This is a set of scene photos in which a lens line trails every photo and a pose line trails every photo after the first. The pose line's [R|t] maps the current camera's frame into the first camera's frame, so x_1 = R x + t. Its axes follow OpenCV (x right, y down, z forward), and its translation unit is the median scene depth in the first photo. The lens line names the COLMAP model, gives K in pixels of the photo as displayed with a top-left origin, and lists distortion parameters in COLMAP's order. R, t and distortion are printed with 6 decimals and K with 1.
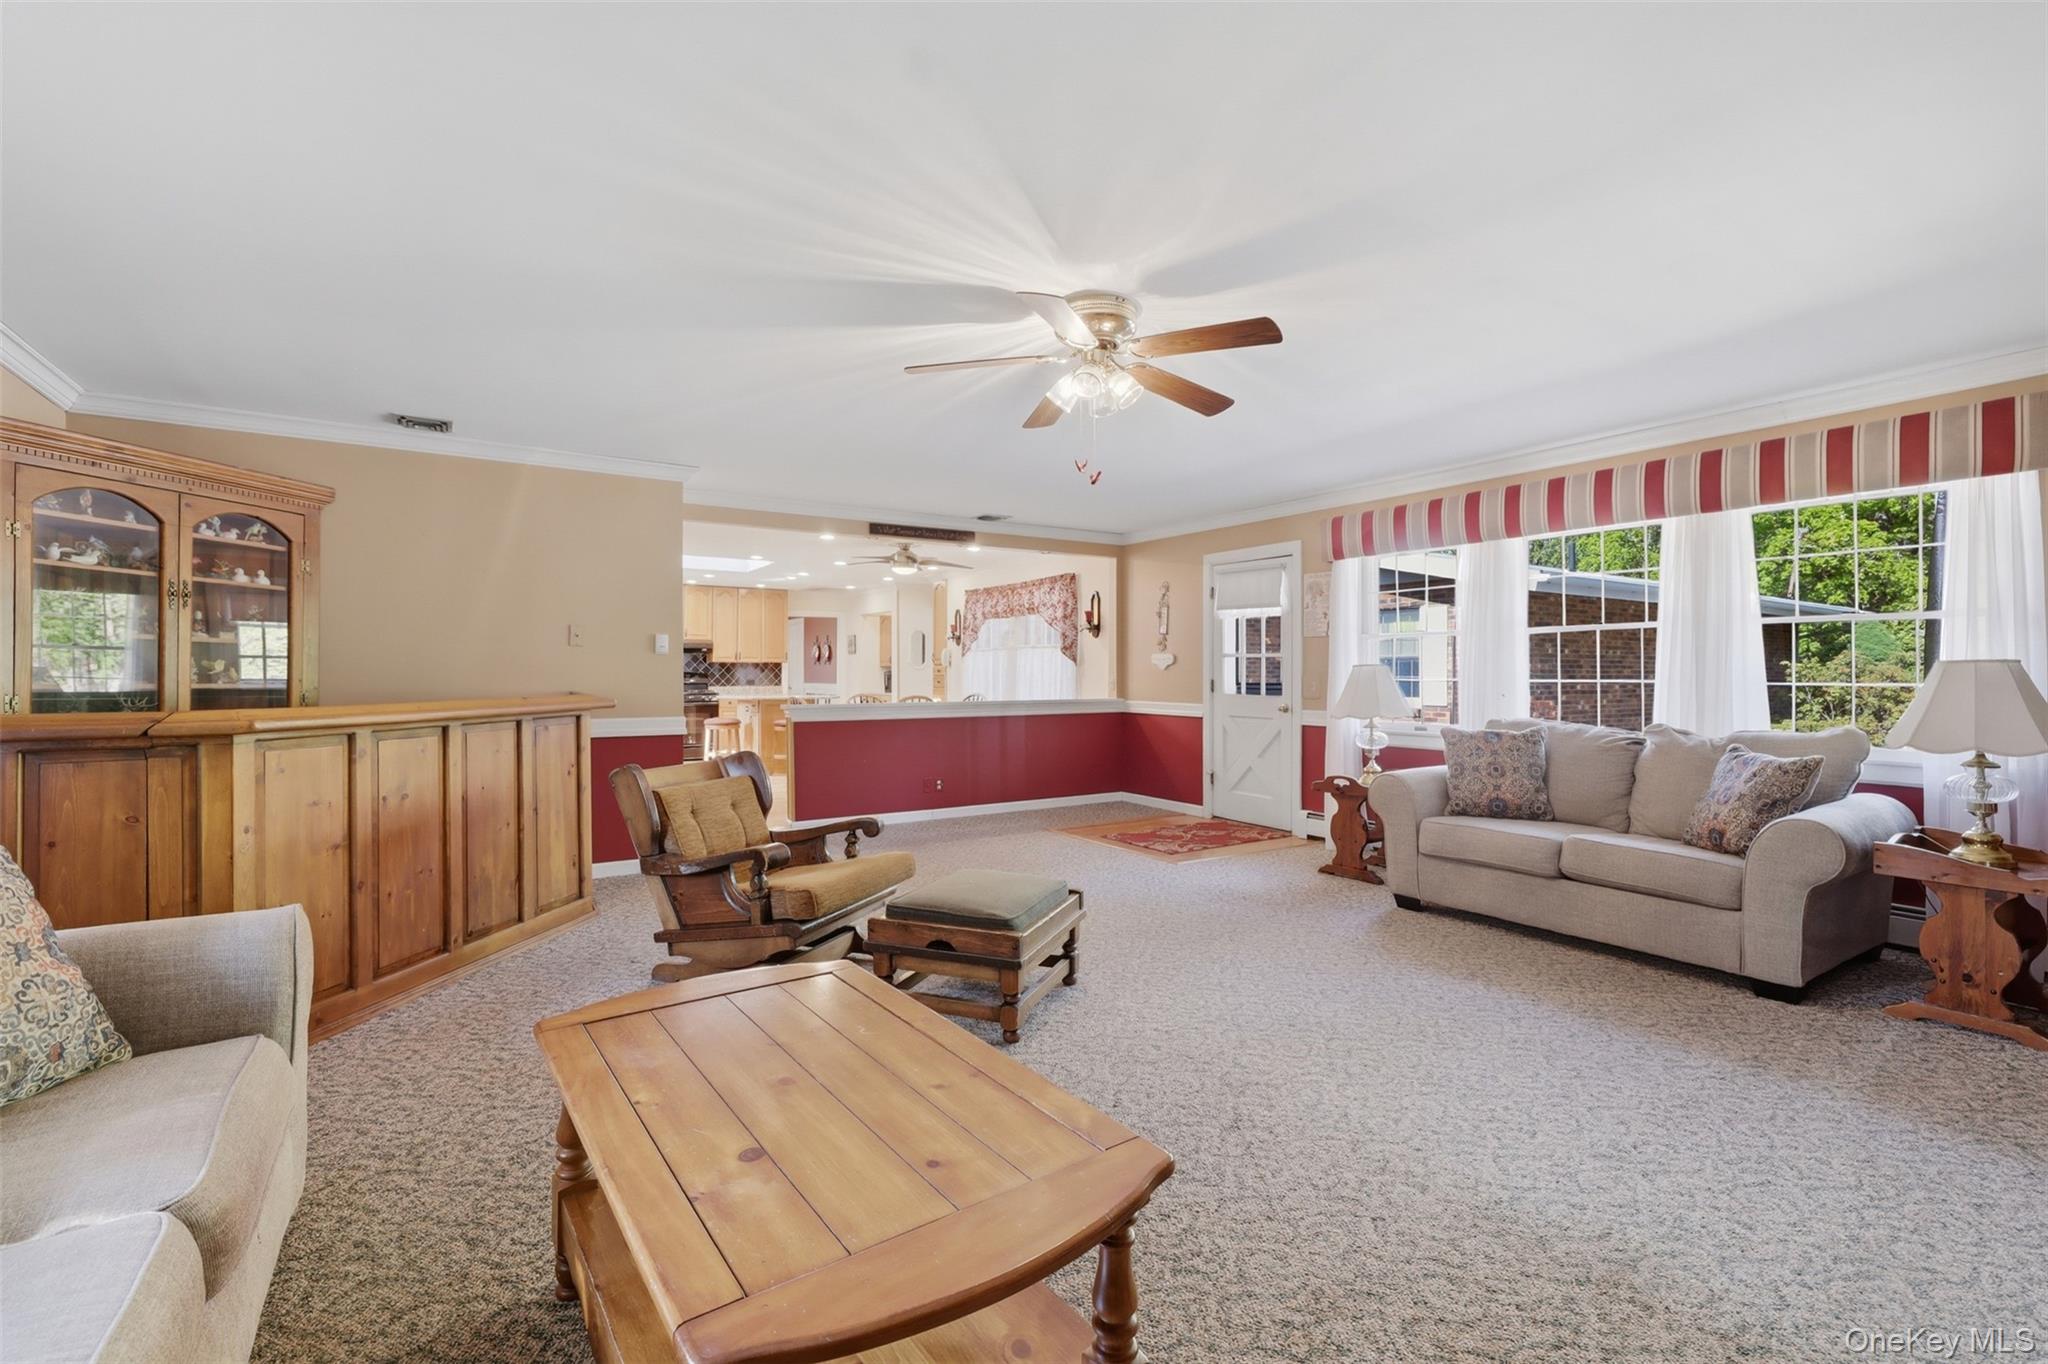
lens RADIAL K [[877.2, 0, 1031.2], [0, 877.2, 677.0], [0, 0, 1]] dist [0.000834, 0.000005]
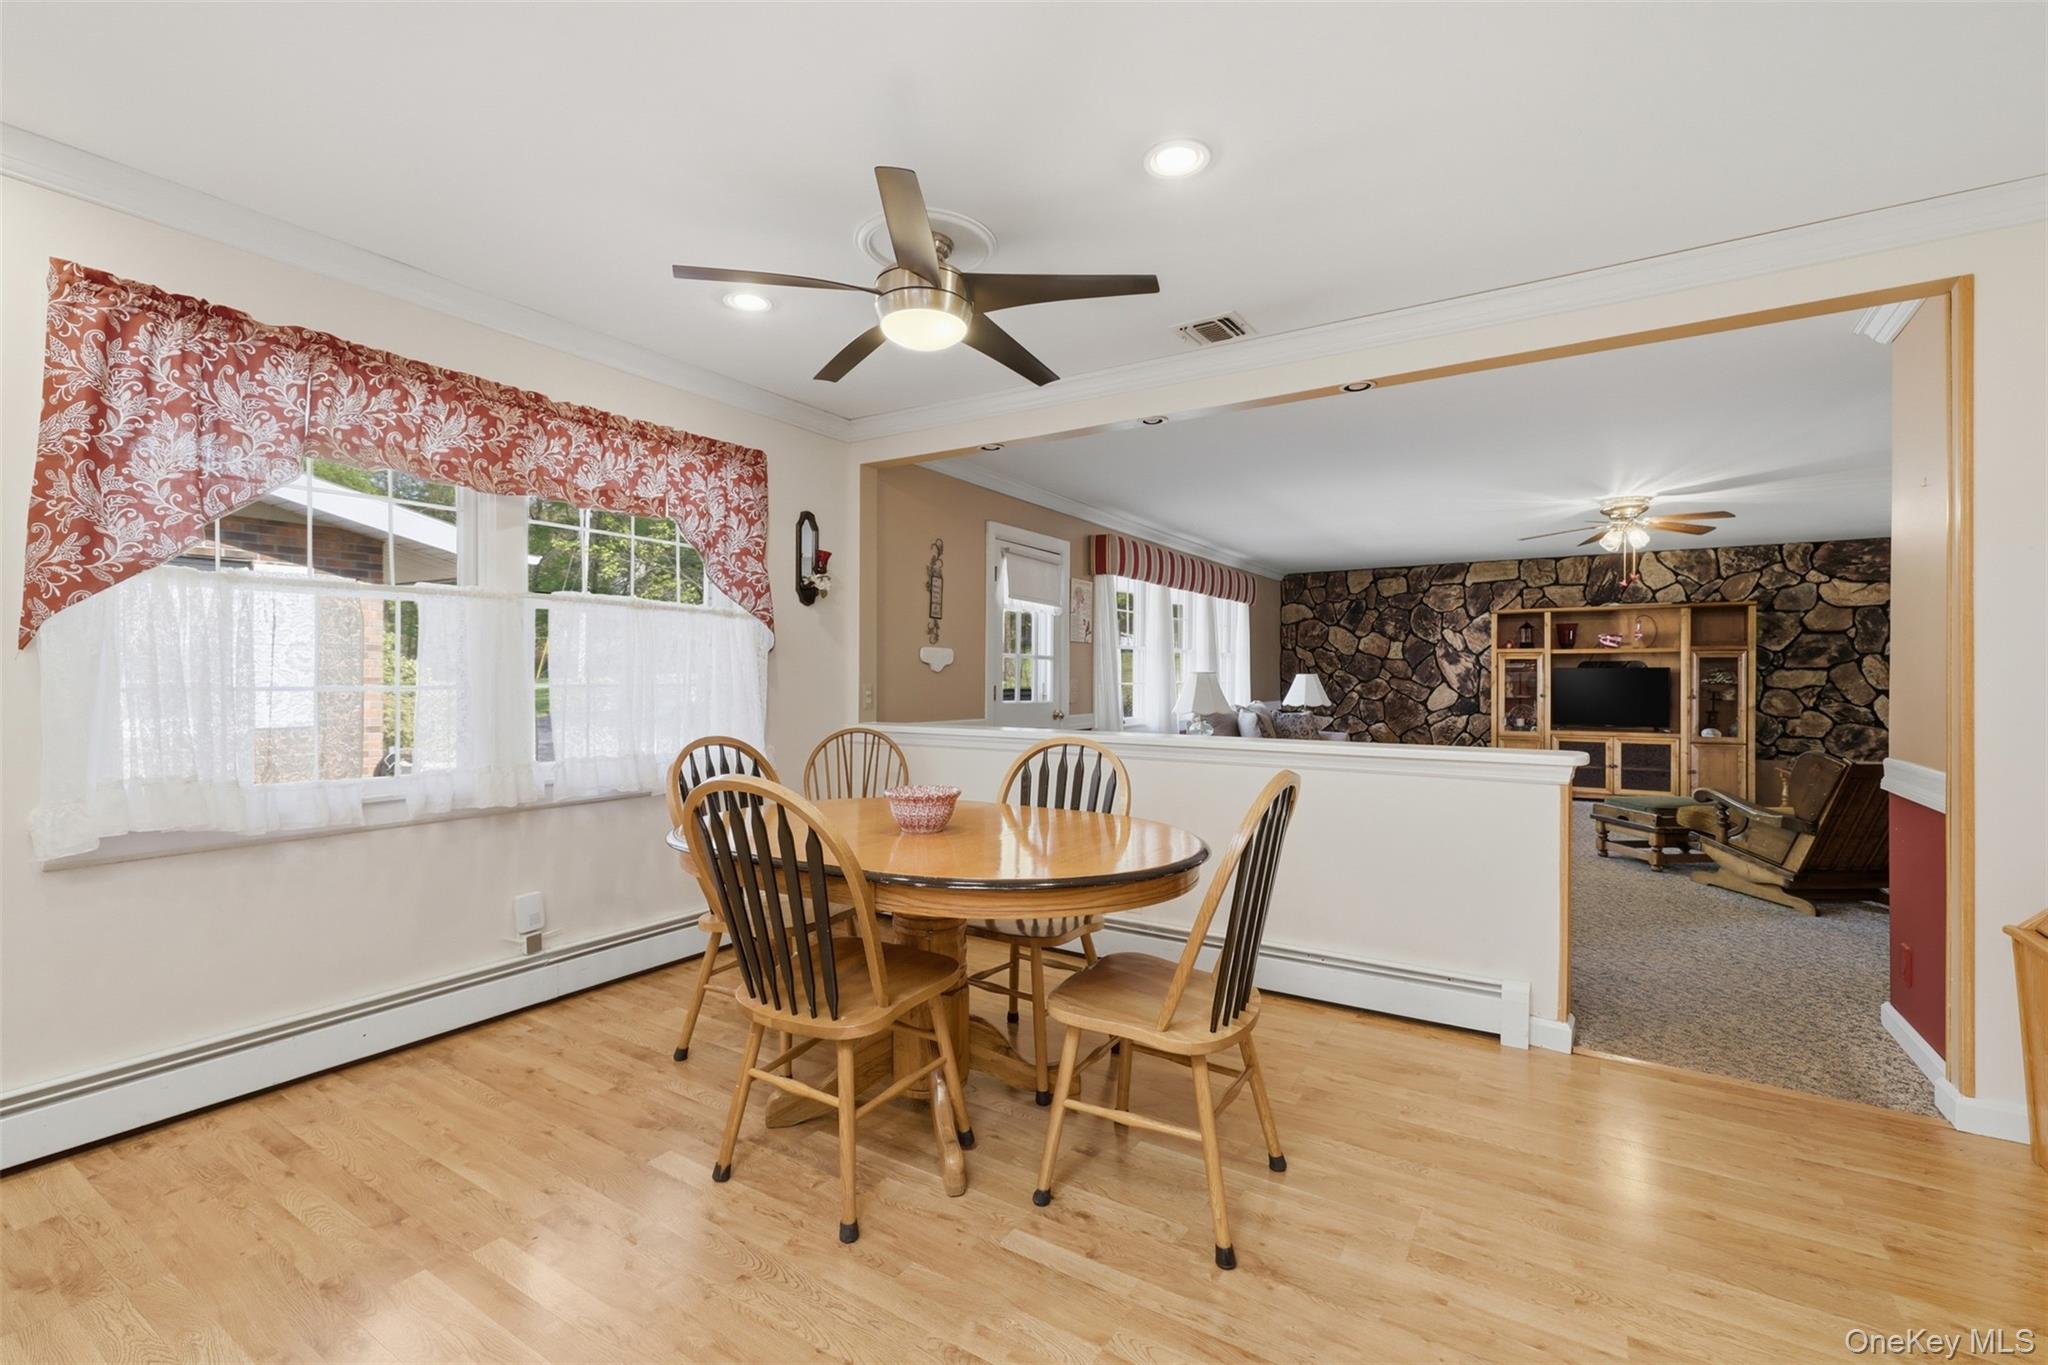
lens RADIAL K [[882.4, 0, 1022.5], [0, 882.4, 682.2], [0, 0, 1]] dist [0.001247, 0.000043]
pose [[-0.409632, -0.003935, 0.912242, -0.528550], [0.004100, 0.999973, 0.006154, -0.004738], [-0.912242, 0.006261, -0.409604, 1.335987]]
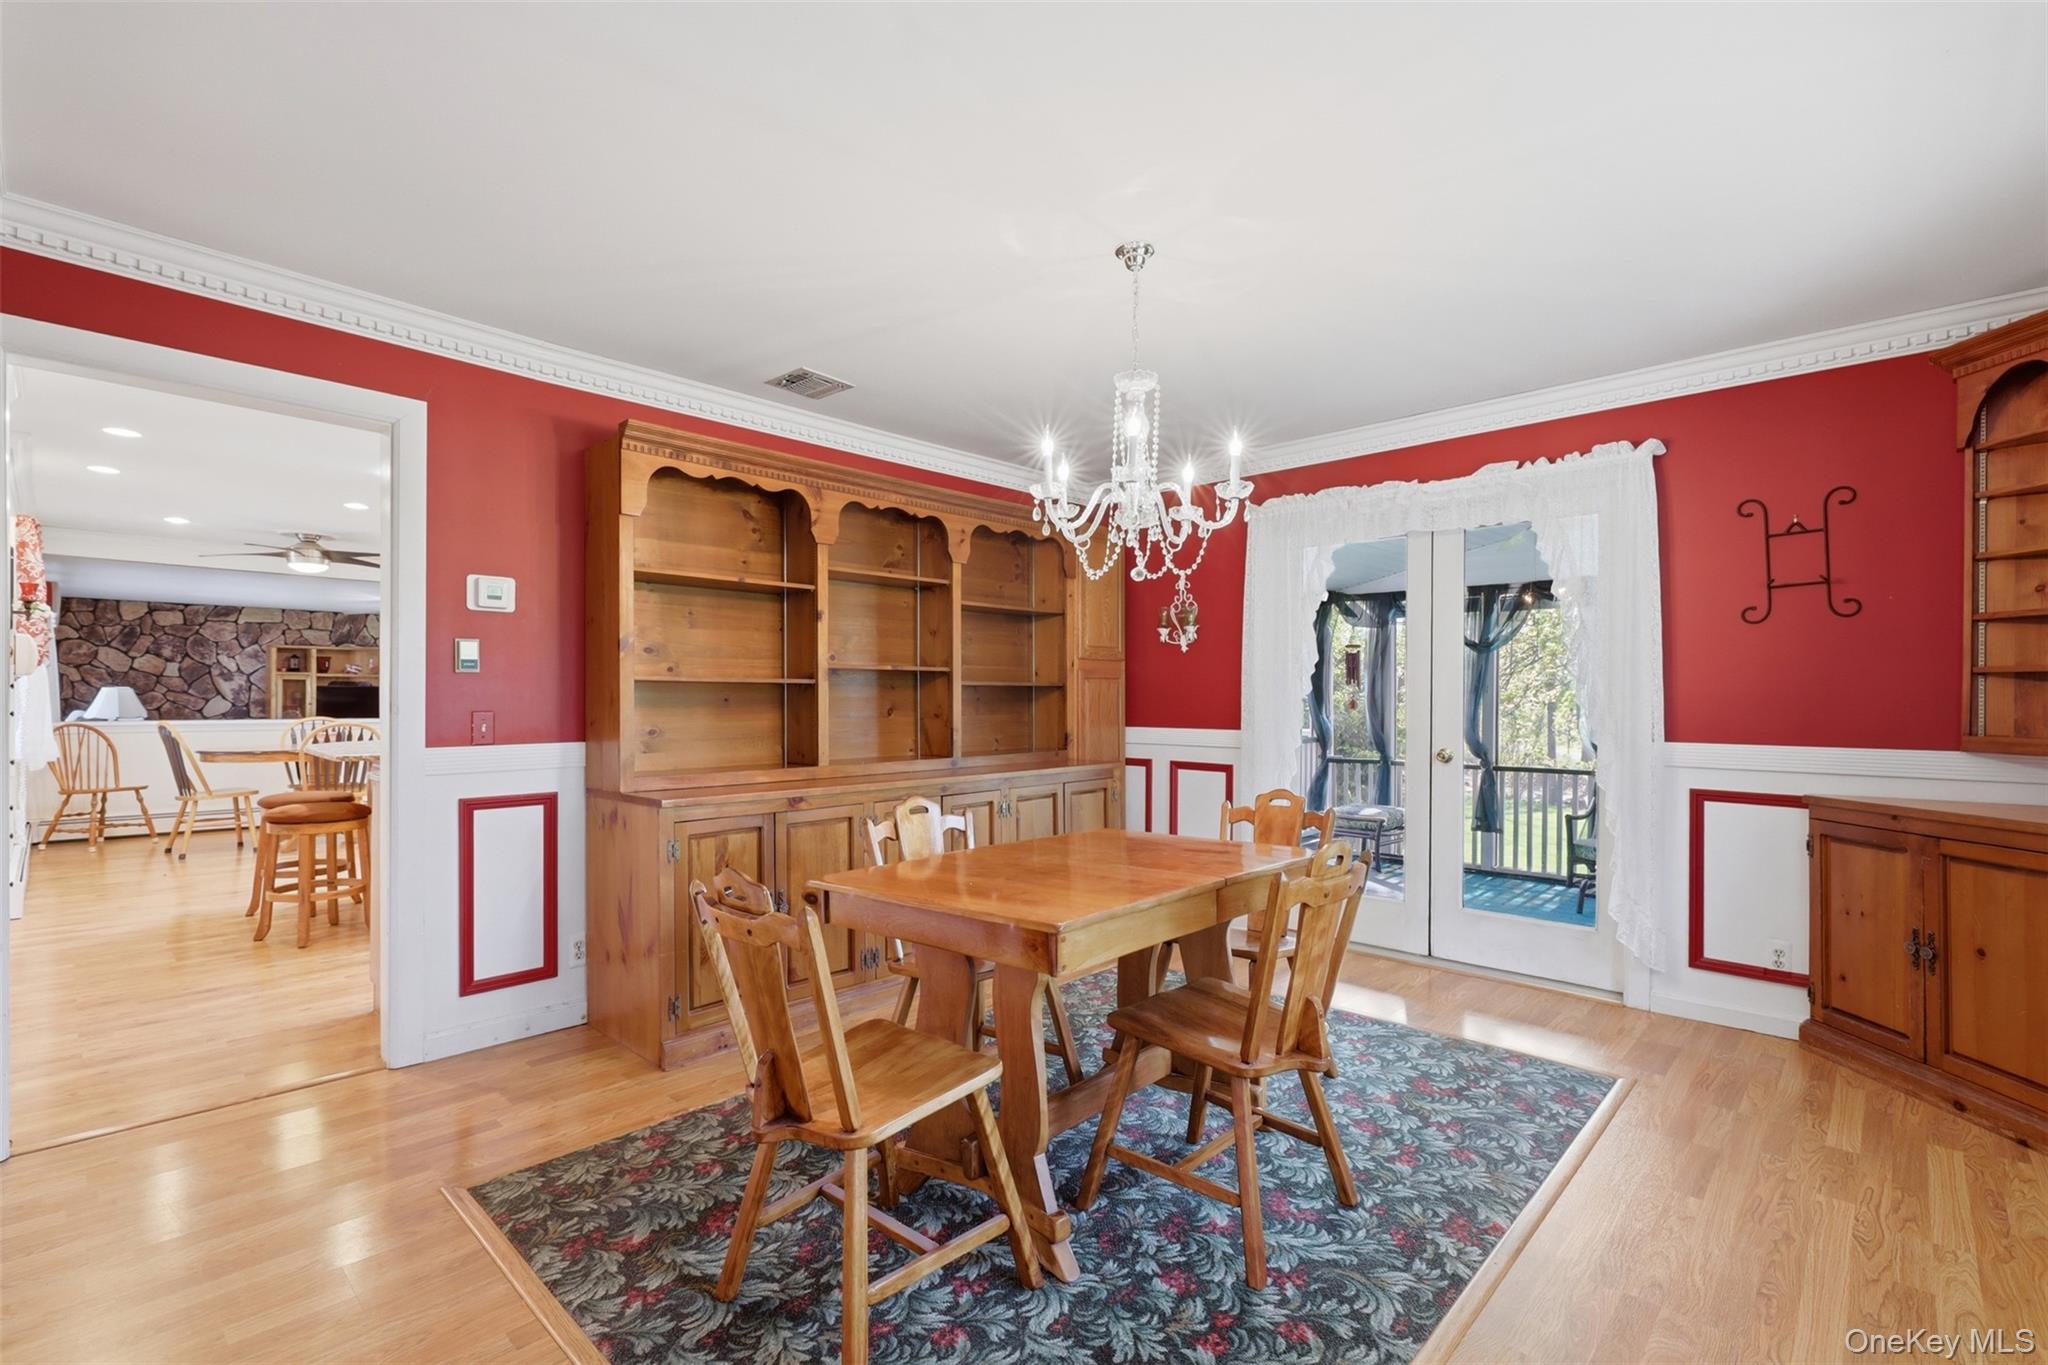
lens RADIAL K [[918.9, 0, 1022.3], [0, 918.9, 691.6], [0, 0, 1]] dist [0.000164, 0.000027]
pose [[-0.973205, -0.004173, -0.229903, -0.741435], [-0.004952, 0.999984, 0.002811, -0.015083], [0.229887, 0.003874, -0.973210, 2.524464]]
